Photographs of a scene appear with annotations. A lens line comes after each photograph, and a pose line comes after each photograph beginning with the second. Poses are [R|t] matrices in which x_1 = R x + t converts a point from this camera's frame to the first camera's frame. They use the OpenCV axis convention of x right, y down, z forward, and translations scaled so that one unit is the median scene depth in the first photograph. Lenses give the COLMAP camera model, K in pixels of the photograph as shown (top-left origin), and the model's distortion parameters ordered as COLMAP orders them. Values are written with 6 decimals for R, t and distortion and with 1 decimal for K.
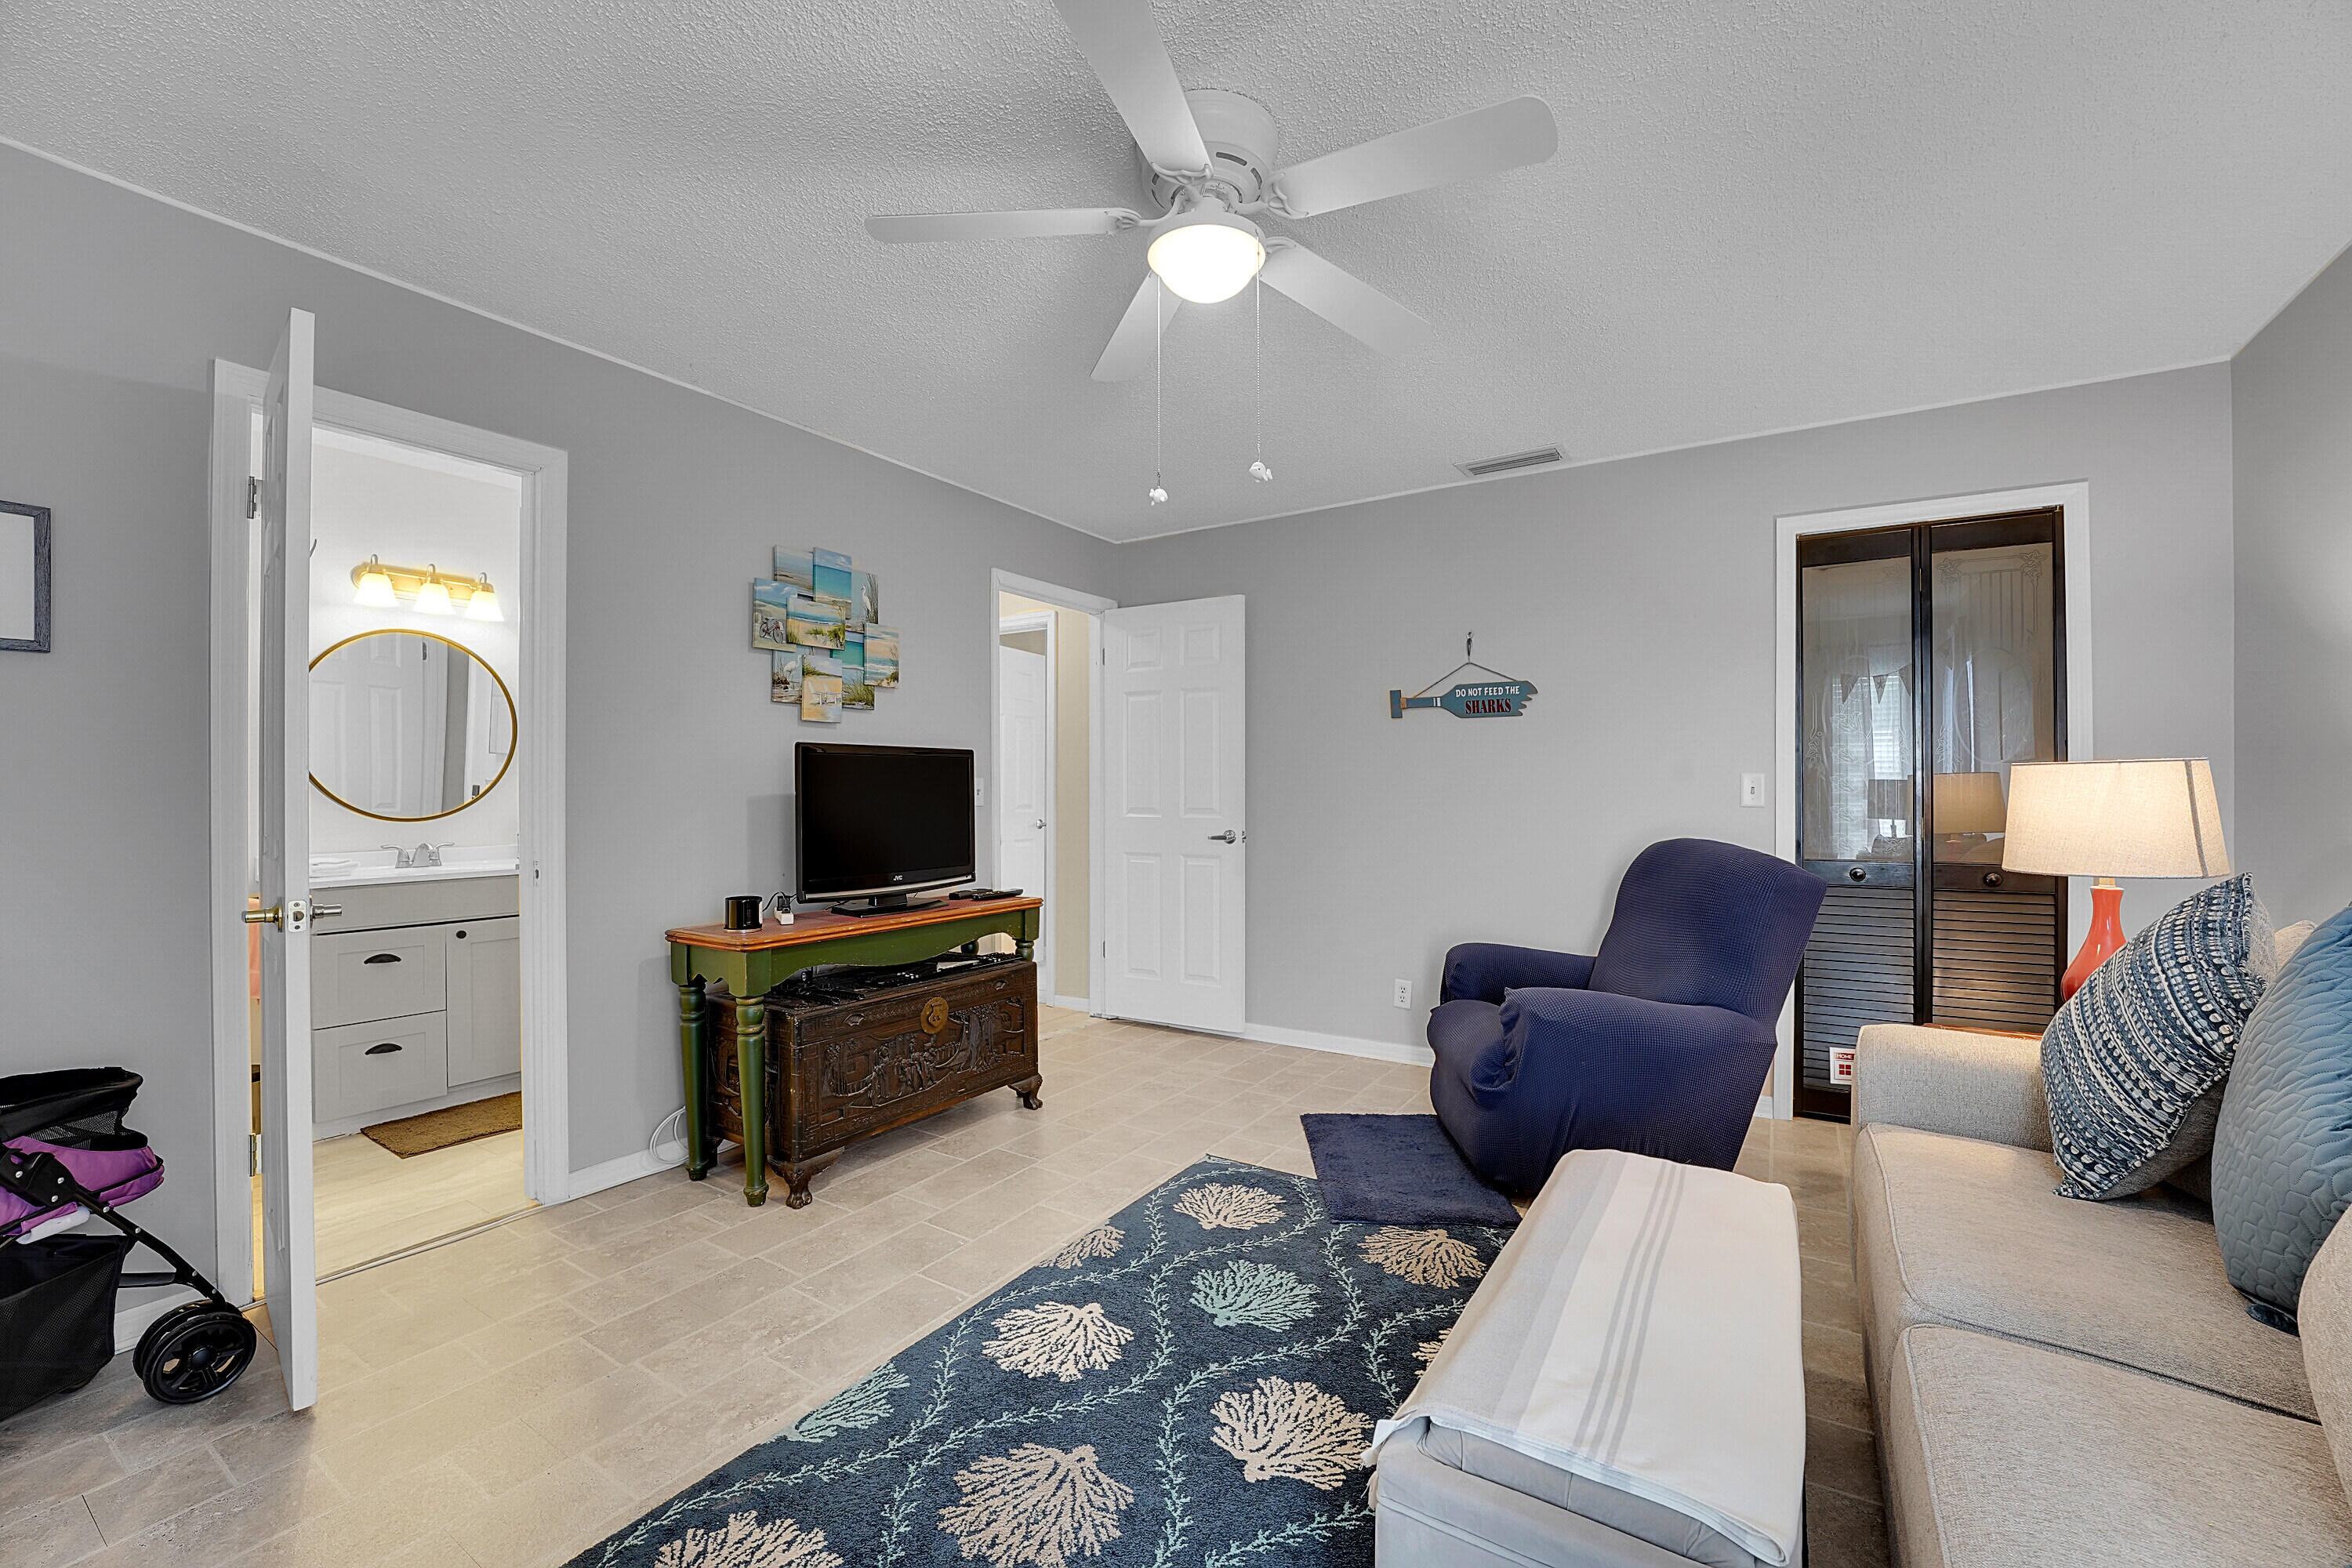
lens RADIAL K [[953.3, 0, 1180.1], [0, 953.3, 789.6], [0, 0, 1]] dist [-0.029981, 0.003391]
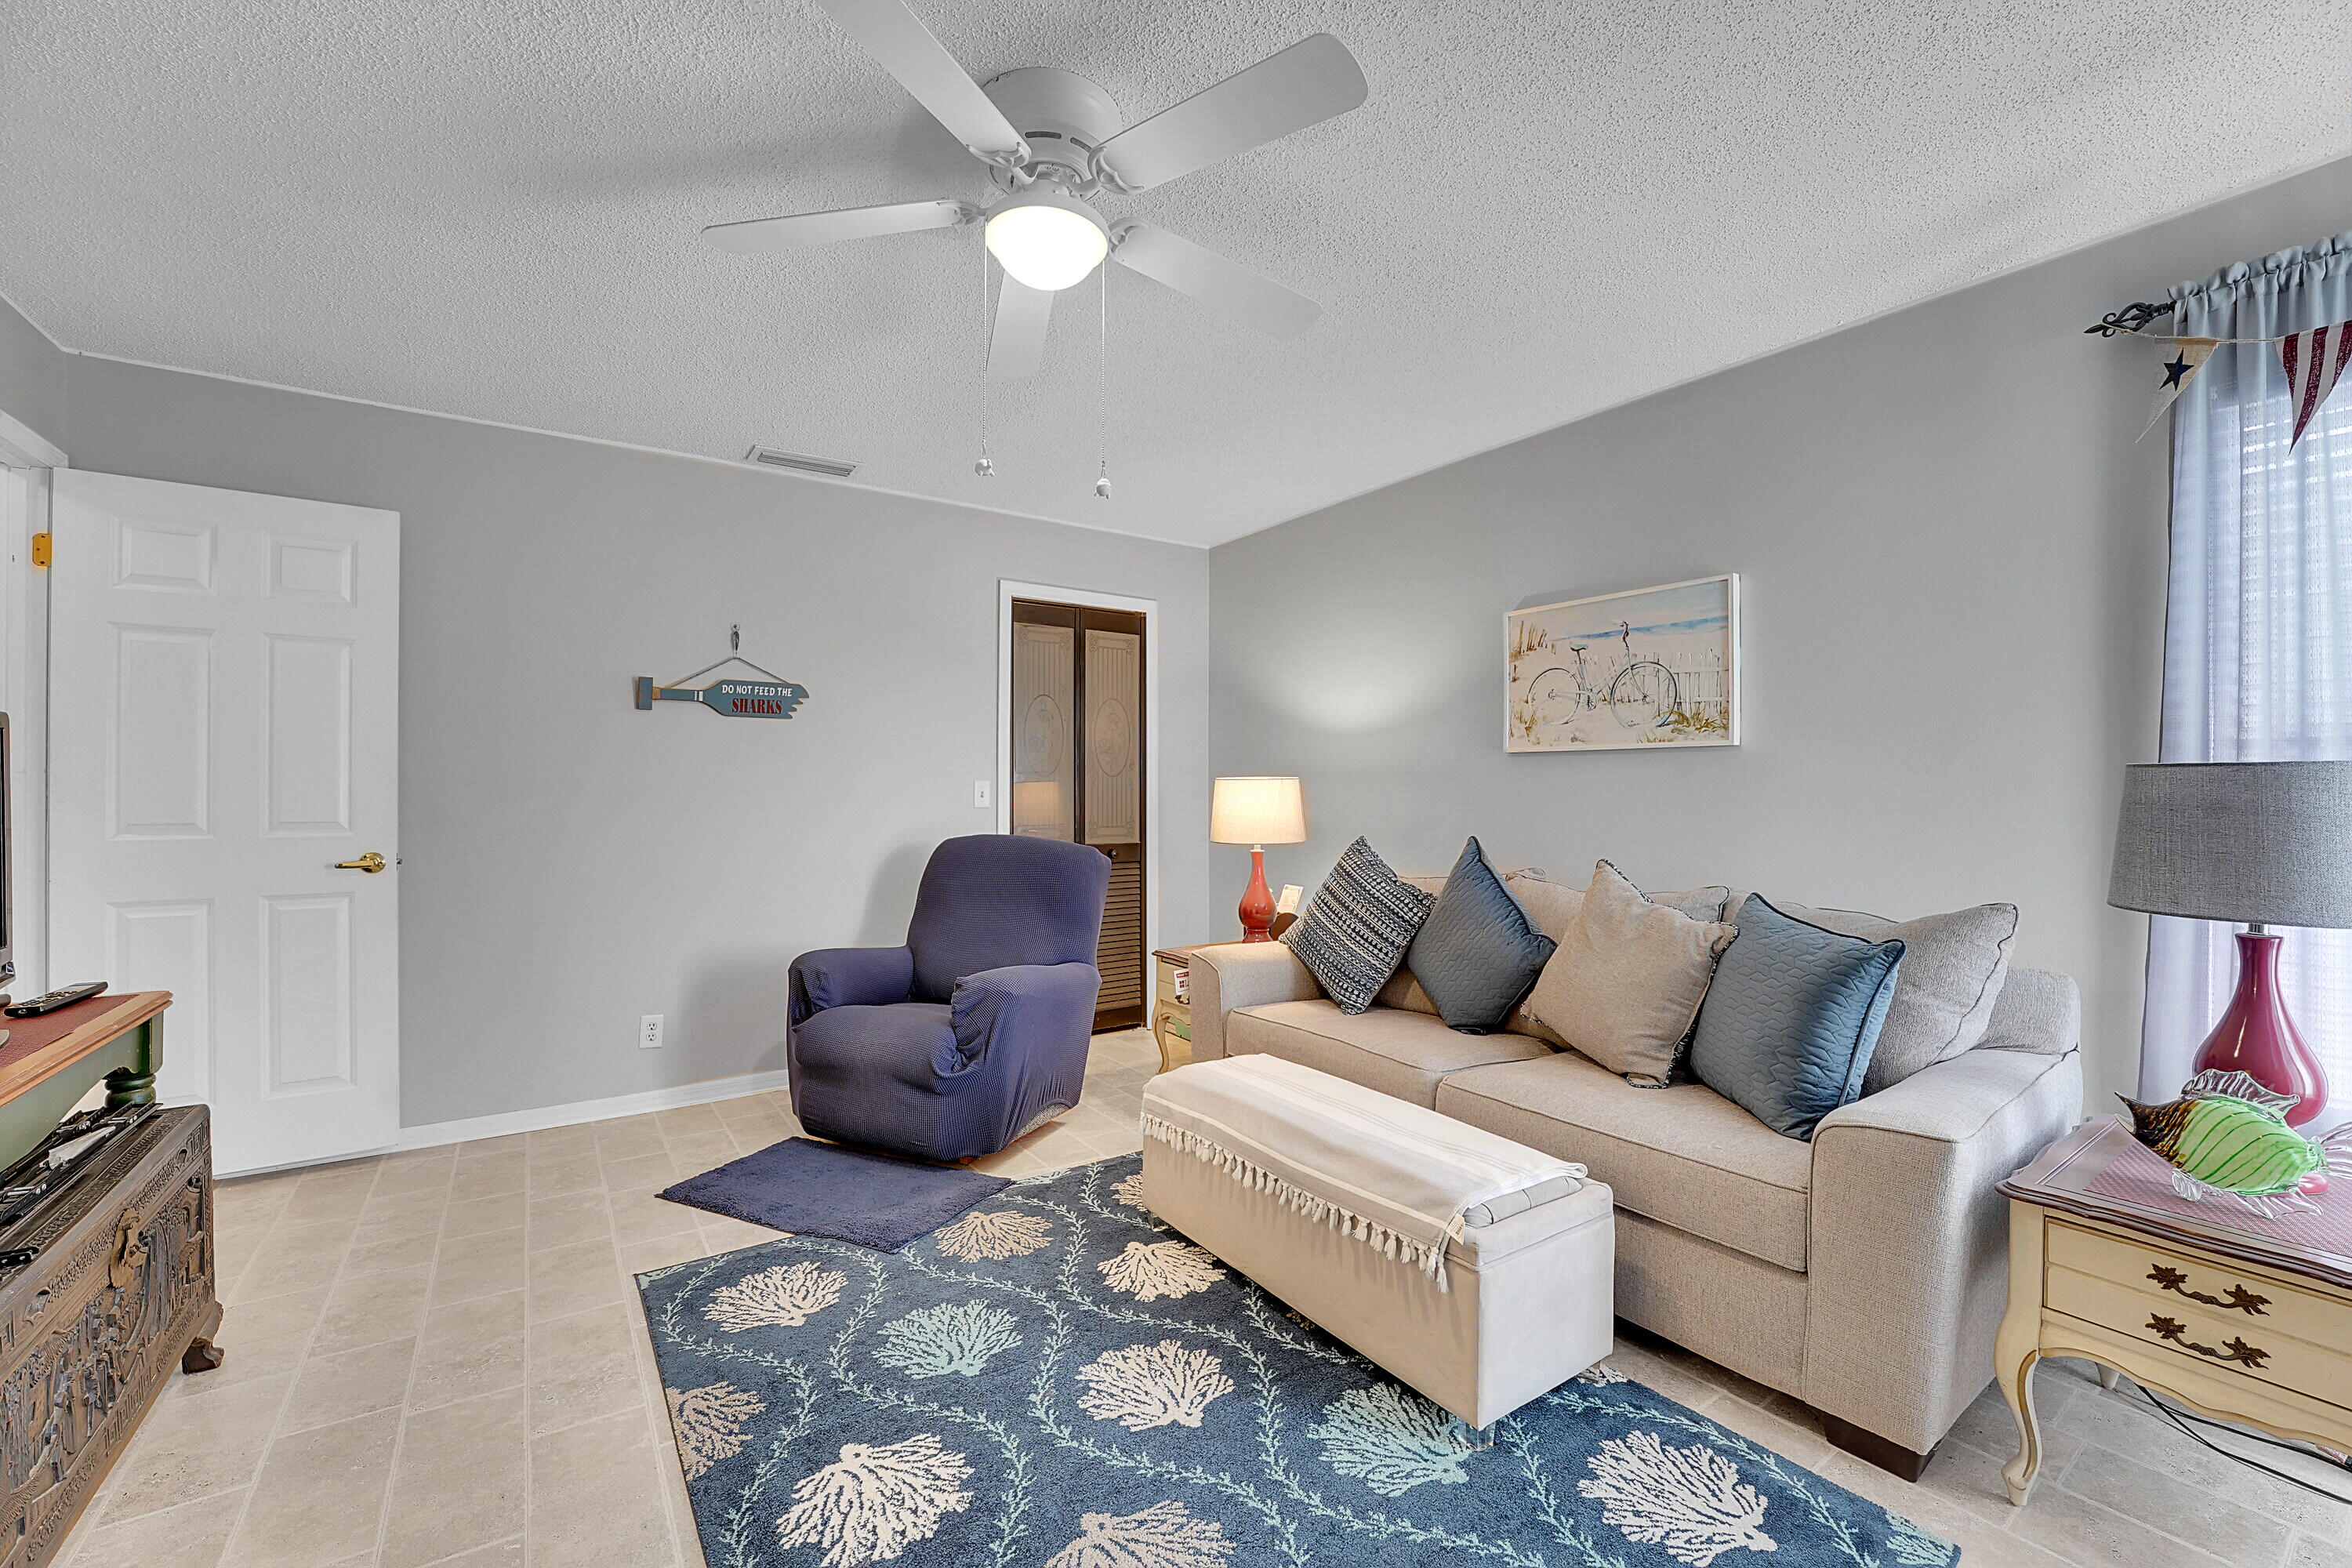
lens RADIAL K [[953.3, 0, 1180.1], [0, 953.3, 789.6], [0, 0, 1]] dist [-0.029981, 0.003391]
pose [[0.390061, 0.003773, 0.920781, -0.503879], [-0.001422, 0.999993, -0.003495, -0.001637], [-0.920788, 0.000054, 0.390064, 0.313251]]
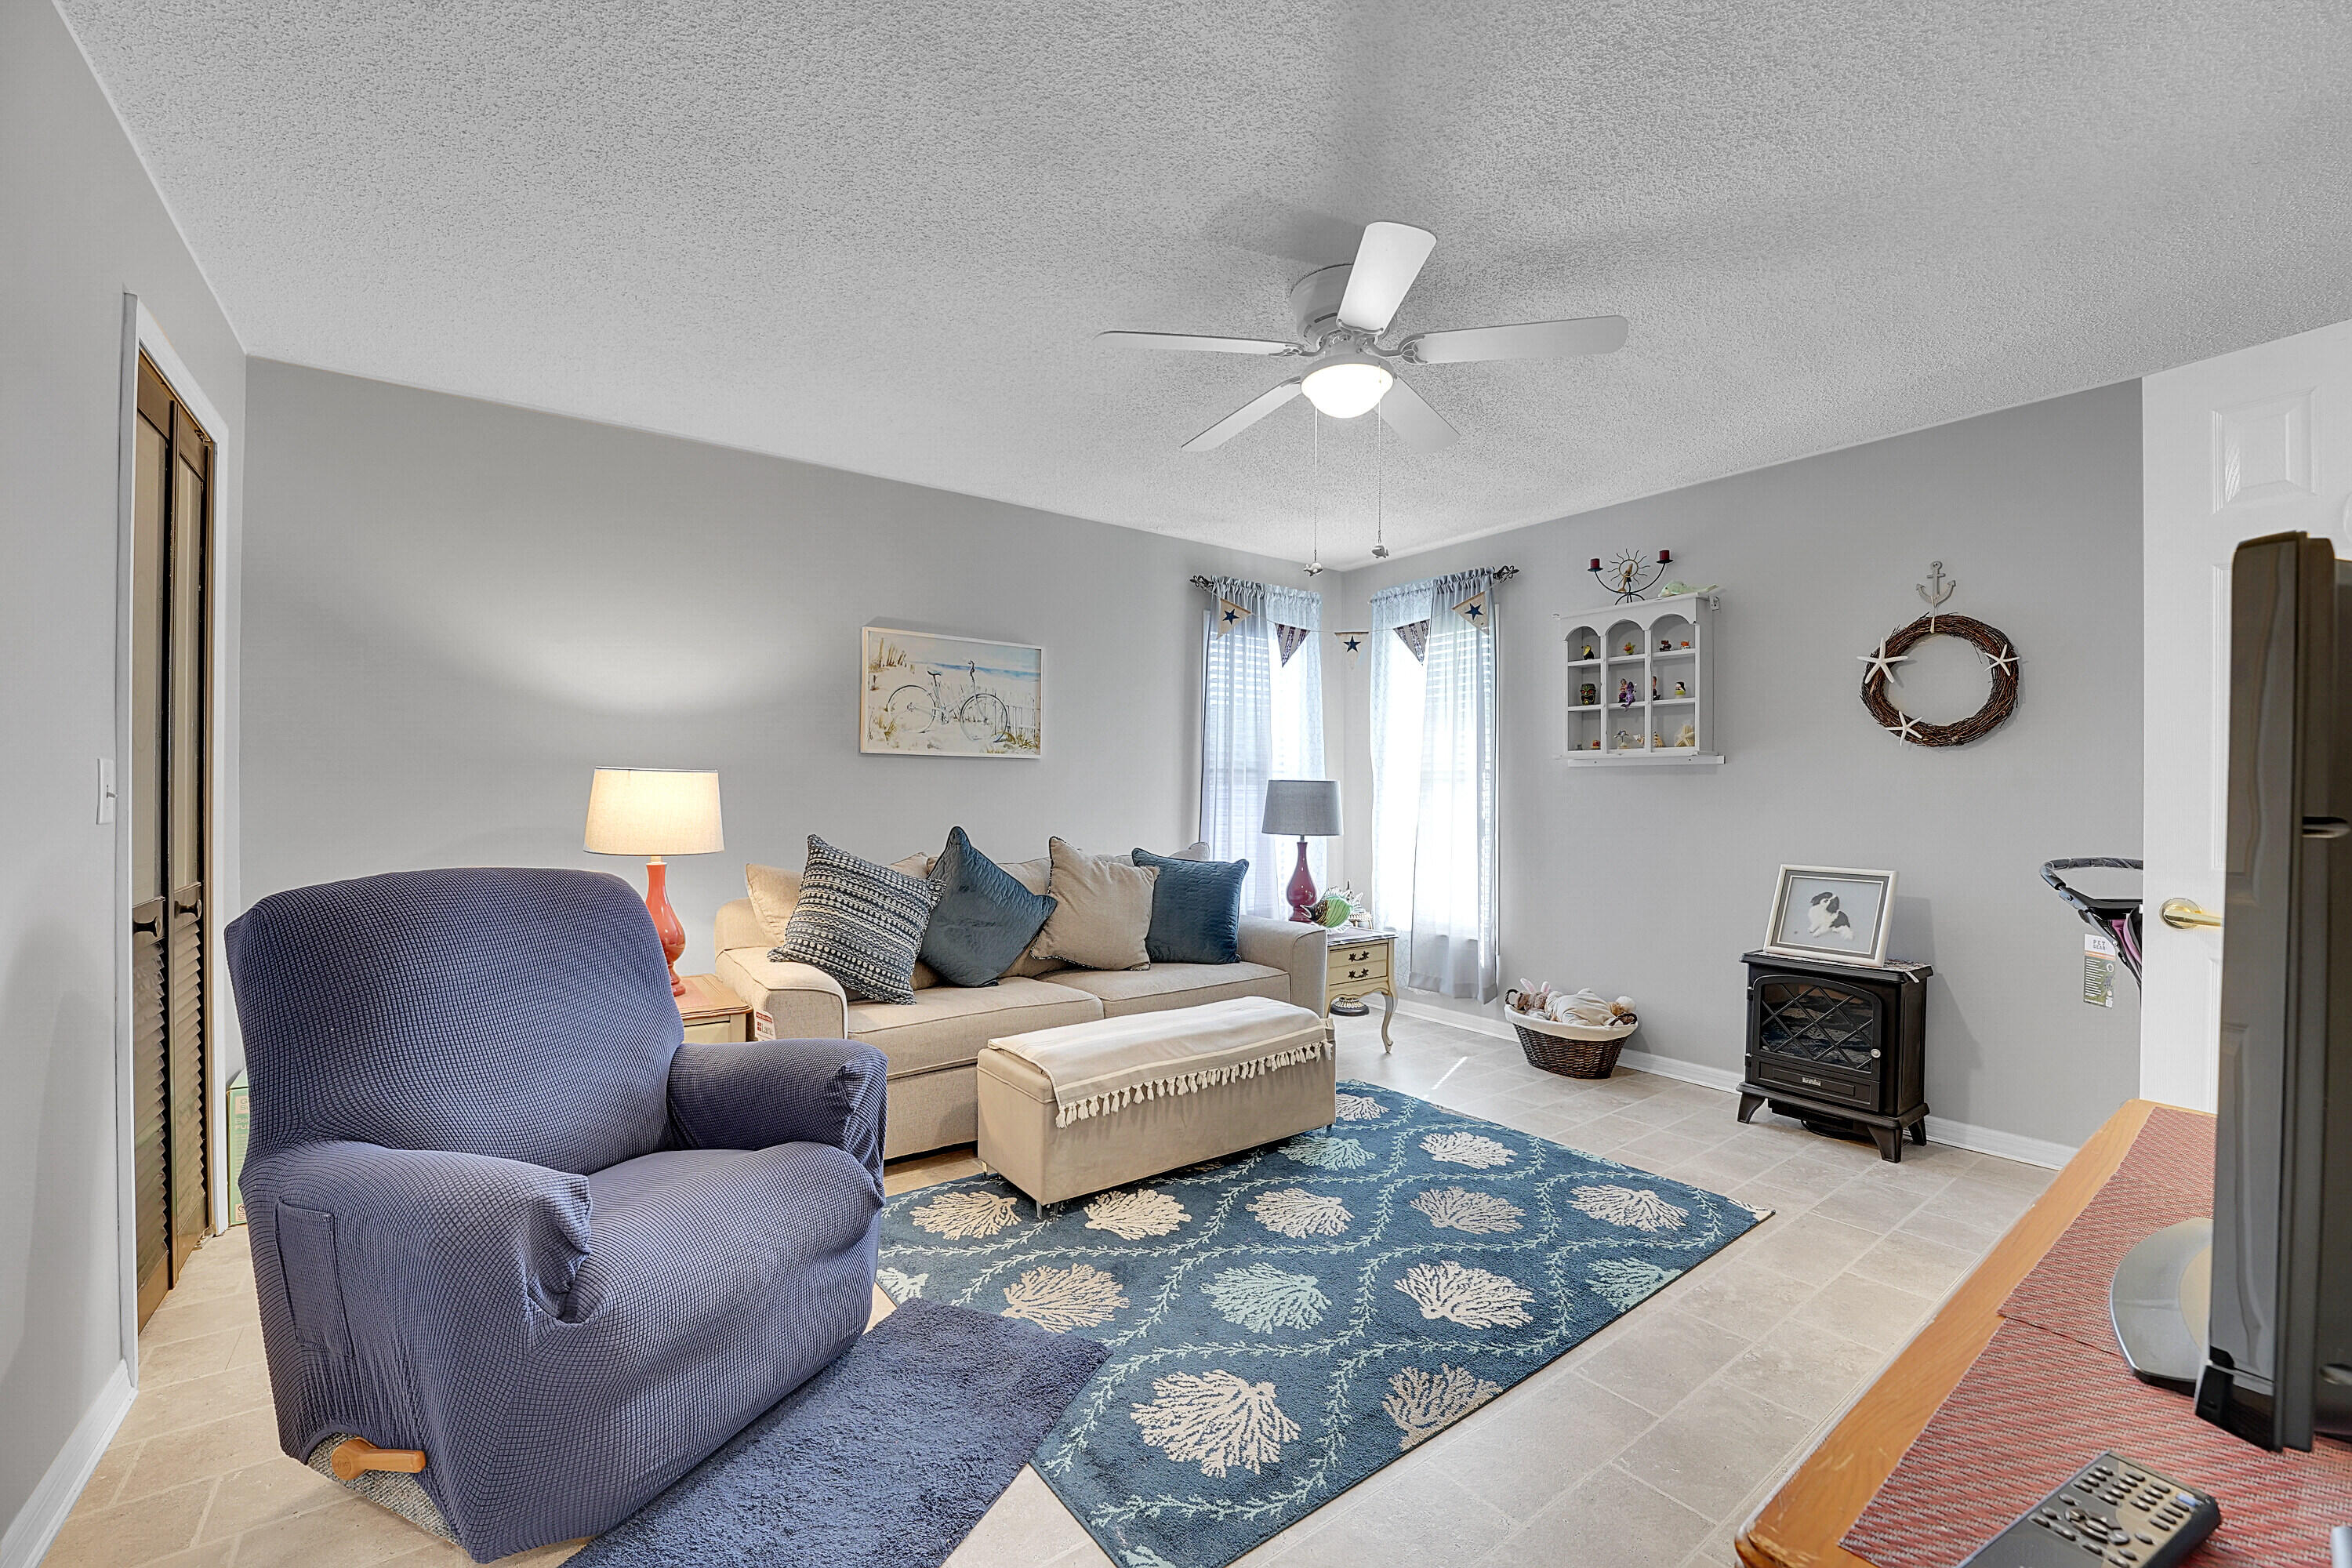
lens RADIAL K [[953.3, 0, 1180.1], [0, 953.3, 789.6], [0, 0, 1]] dist [-0.029981, 0.003391]
pose [[-0.935275, -0.003436, 0.353906, -0.138766], [-0.004193, 0.999990, -0.001370, -0.001896], [-0.353898, -0.002765, -0.935280, 1.441191]]
